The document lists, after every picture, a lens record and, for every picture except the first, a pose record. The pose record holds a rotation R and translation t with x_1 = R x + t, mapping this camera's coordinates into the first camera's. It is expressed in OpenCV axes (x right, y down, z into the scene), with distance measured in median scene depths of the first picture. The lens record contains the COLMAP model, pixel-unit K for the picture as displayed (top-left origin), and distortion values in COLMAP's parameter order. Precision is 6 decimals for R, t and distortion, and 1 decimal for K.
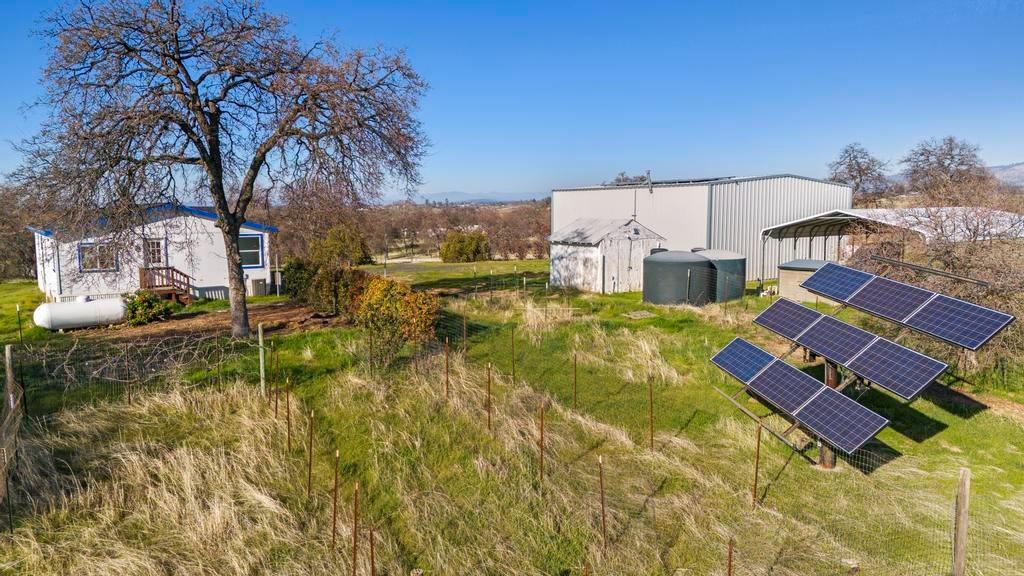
lens RADIAL K [[761.9, 0, 512.0], [0, 761.9, 288.0], [0, 0, 1]] dist [0.077895, -0.070712]
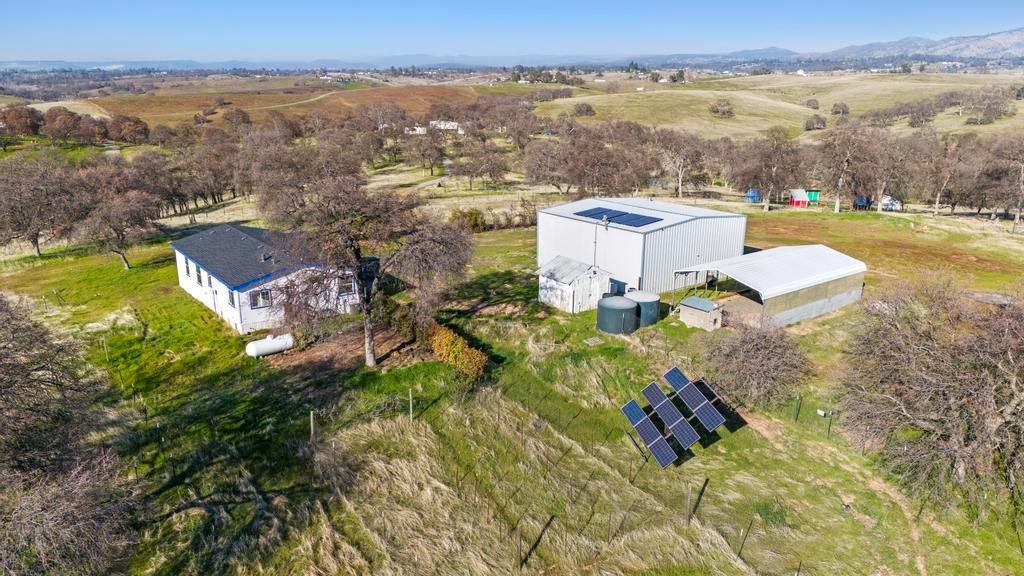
lens RADIAL K [[761.9, 0, 512.0], [0, 761.9, 288.0], [0, 0, 1]] dist [0.077895, -0.070712]
pose [[0.999097, 0.004092, 0.042298, -0.141584], [-0.011190, 0.985558, 0.168969, -0.594855], [-0.040996, -0.169290, 0.984713, -1.047611]]
